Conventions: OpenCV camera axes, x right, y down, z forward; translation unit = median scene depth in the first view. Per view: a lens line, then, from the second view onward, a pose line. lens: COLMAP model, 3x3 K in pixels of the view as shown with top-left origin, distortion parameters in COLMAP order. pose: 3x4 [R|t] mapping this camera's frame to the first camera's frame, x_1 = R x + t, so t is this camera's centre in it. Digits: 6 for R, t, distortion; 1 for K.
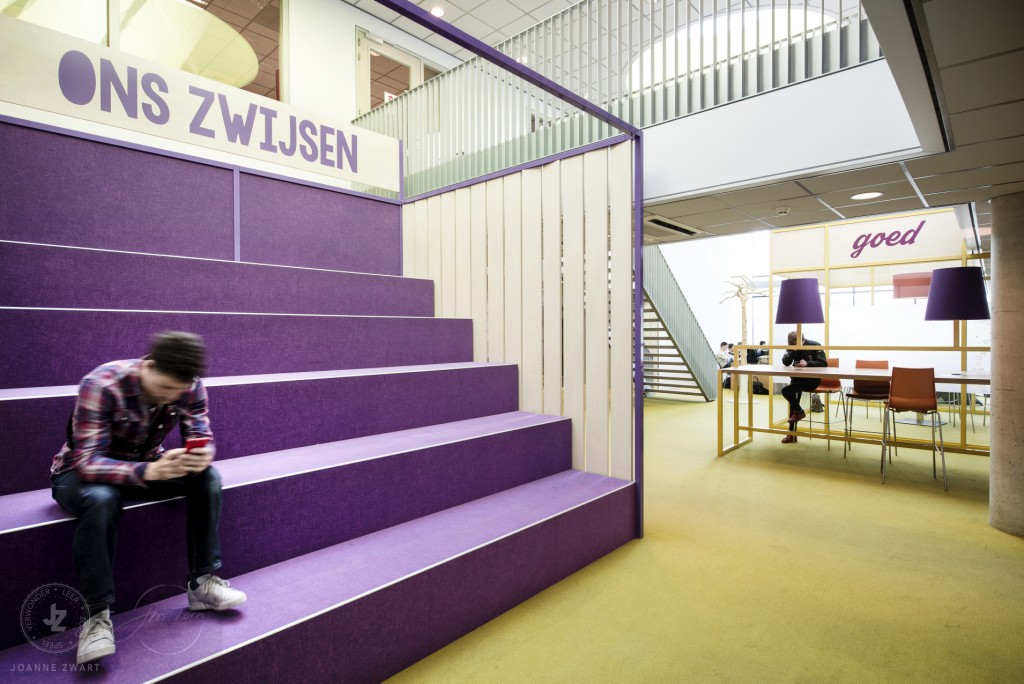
lens RADIAL K [[523.9, 0, 509.7], [0, 523.9, 340.2], [0, 0, 1]] dist [0.005564, -0.001974]
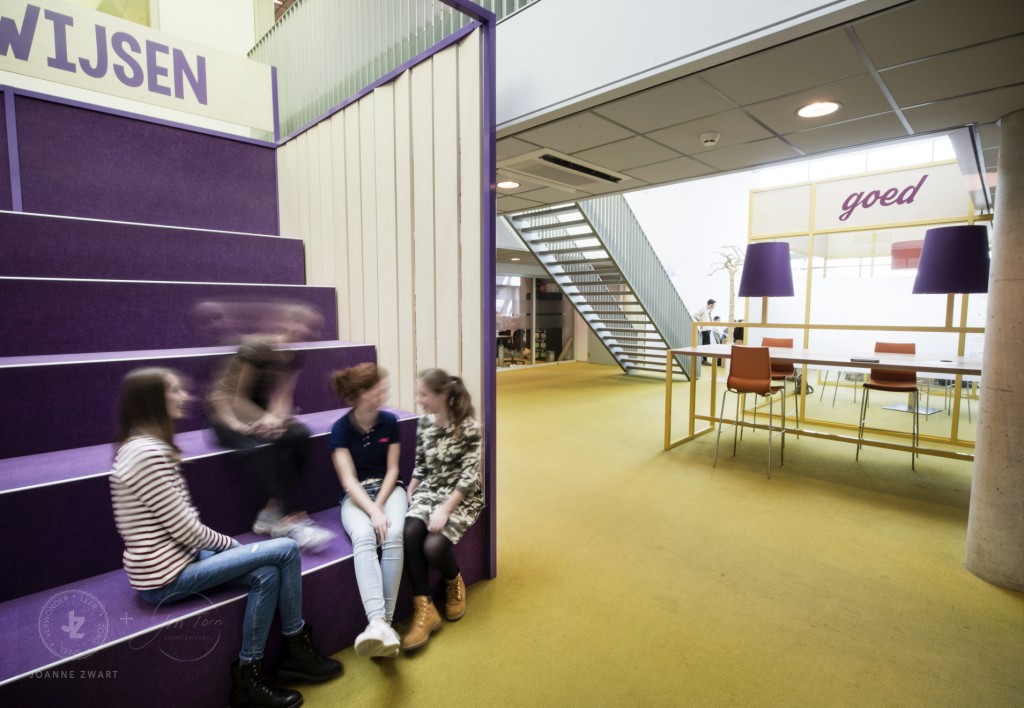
lens RADIAL K [[508.1, 0, 514.0], [0, 508.1, 351.8], [0, 0, 1]] dist [-0.004049, -0.001575]
pose [[0.999533, 0.010490, -0.028694, 0.209036], [-0.008307, 0.997135, 0.075187, -0.002569], [0.029400, -0.074914, 0.996757, 0.206995]]
